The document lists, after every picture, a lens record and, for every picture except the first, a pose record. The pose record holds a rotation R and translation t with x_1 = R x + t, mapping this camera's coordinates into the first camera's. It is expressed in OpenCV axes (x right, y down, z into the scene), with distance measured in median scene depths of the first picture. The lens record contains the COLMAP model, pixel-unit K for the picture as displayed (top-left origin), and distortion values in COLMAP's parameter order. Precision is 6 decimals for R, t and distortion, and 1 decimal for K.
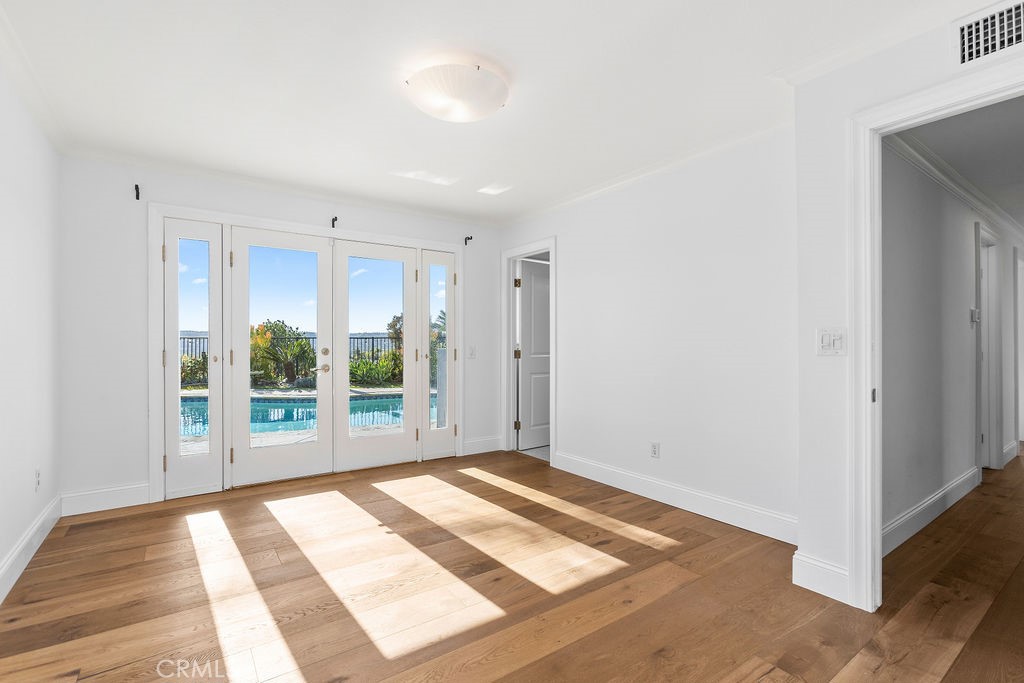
lens RADIAL K [[475.4, 0, 514.3], [0, 475.4, 342.2], [0, 0, 1]] dist [-0.013506, 0.000780]
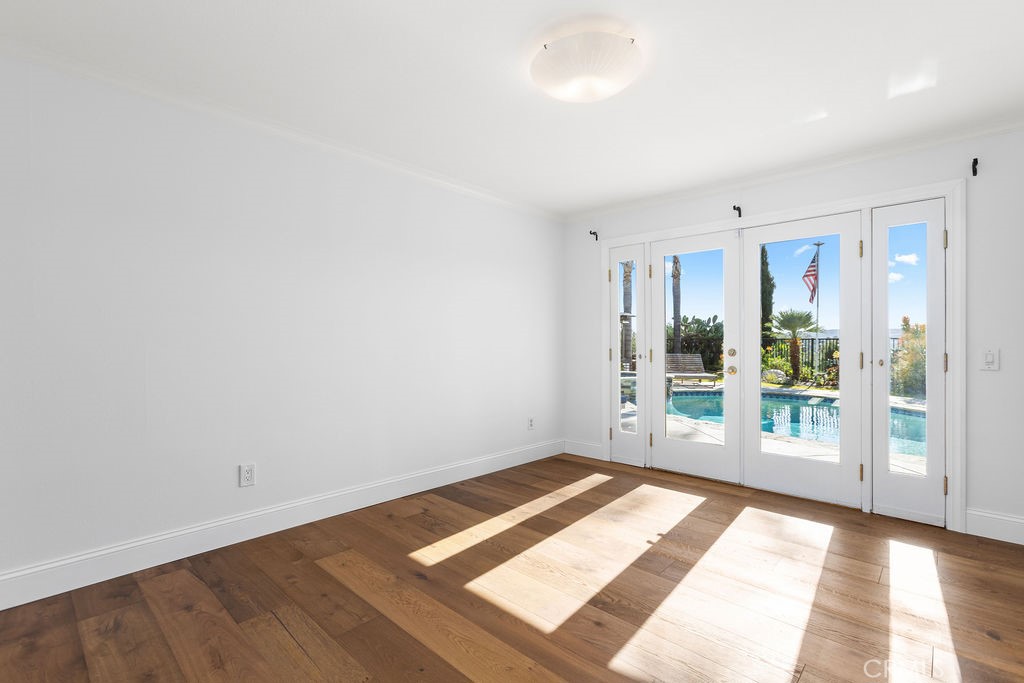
lens RADIAL K [[475.4, 0, 514.3], [0, 475.4, 344.4], [0, 0, 1]] dist [-0.013506, 0.000780]
pose [[0.177930, -0.000942, -0.984043, 0.487019], [-0.000283, 0.999999, -0.001009, 0.005729], [0.984043, 0.000458, 0.177929, 0.453072]]
